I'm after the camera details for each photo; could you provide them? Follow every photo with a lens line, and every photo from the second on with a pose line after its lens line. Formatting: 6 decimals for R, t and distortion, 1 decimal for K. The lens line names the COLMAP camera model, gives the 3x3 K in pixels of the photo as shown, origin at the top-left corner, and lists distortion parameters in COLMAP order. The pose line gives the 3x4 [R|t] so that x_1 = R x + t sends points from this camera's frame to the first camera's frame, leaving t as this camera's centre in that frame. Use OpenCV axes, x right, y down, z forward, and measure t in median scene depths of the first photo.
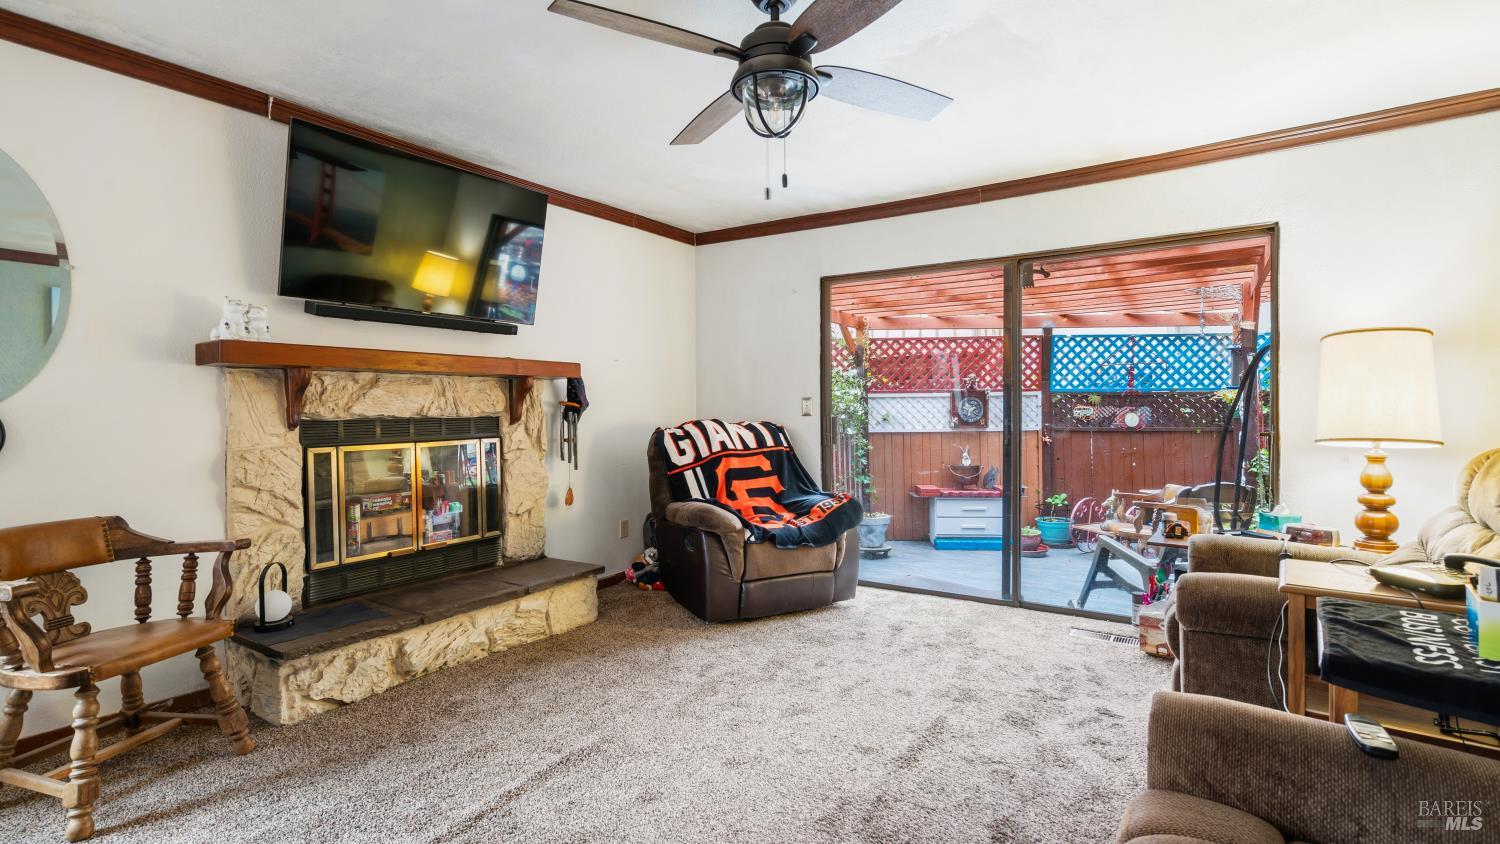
lens RADIAL K [[694.5, 0, 750.0], [0, 694.5, 422.0], [0, 0, 1]] dist [0.001610, 0.000481]
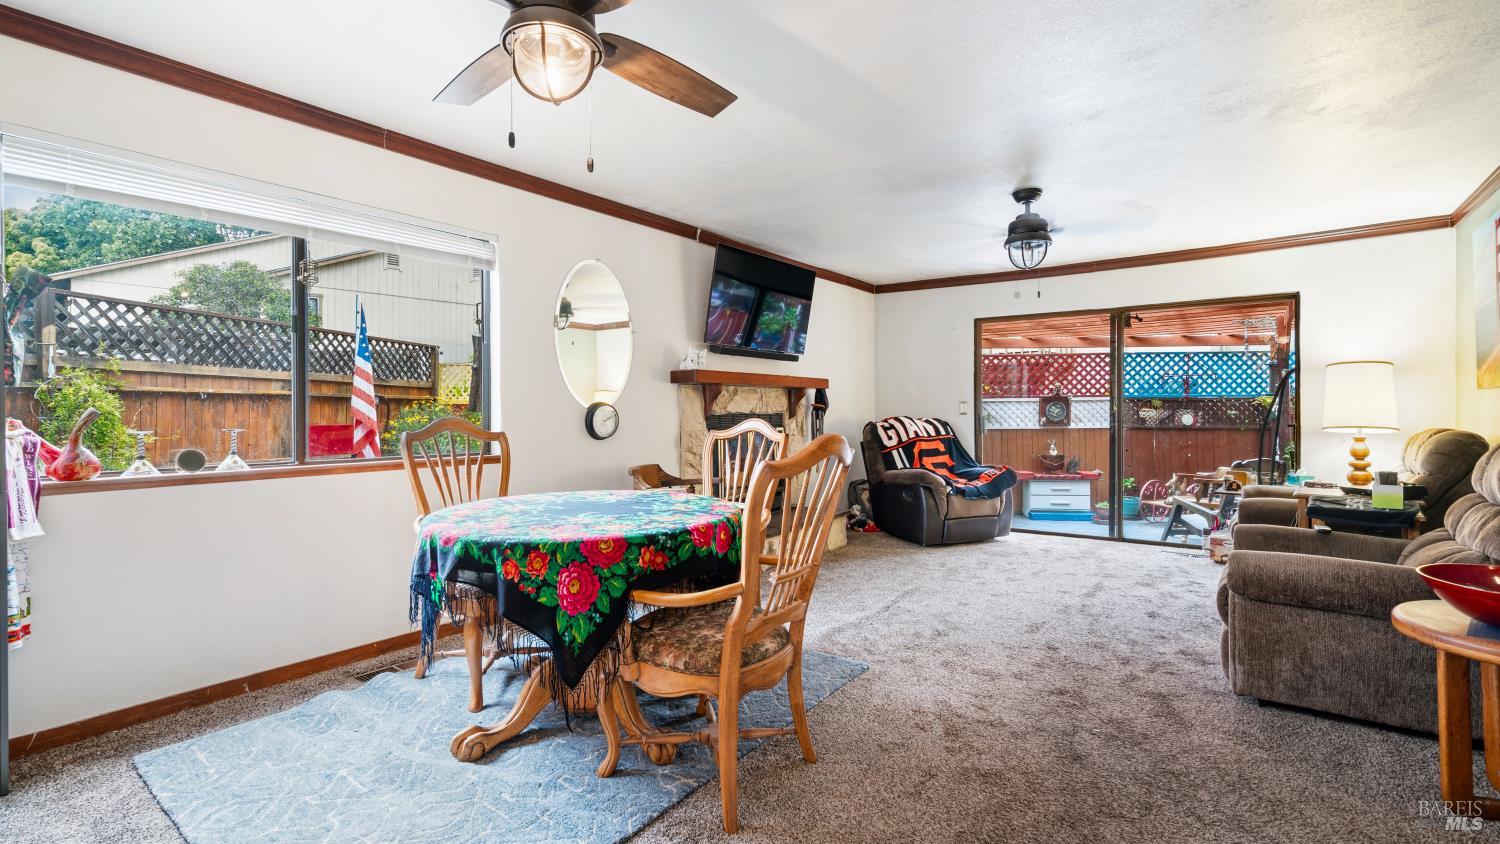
lens RADIAL K [[684.4, 0, 750.0], [0, 684.4, 422.0], [0, 0, 1]] dist [0.009885, -0.000319]
pose [[0.999144, 0.002711, -0.041281, -0.200276], [-0.002926, 0.999982, -0.005168, 0.010313], [0.041266, 0.005284, 0.999134, -0.290408]]
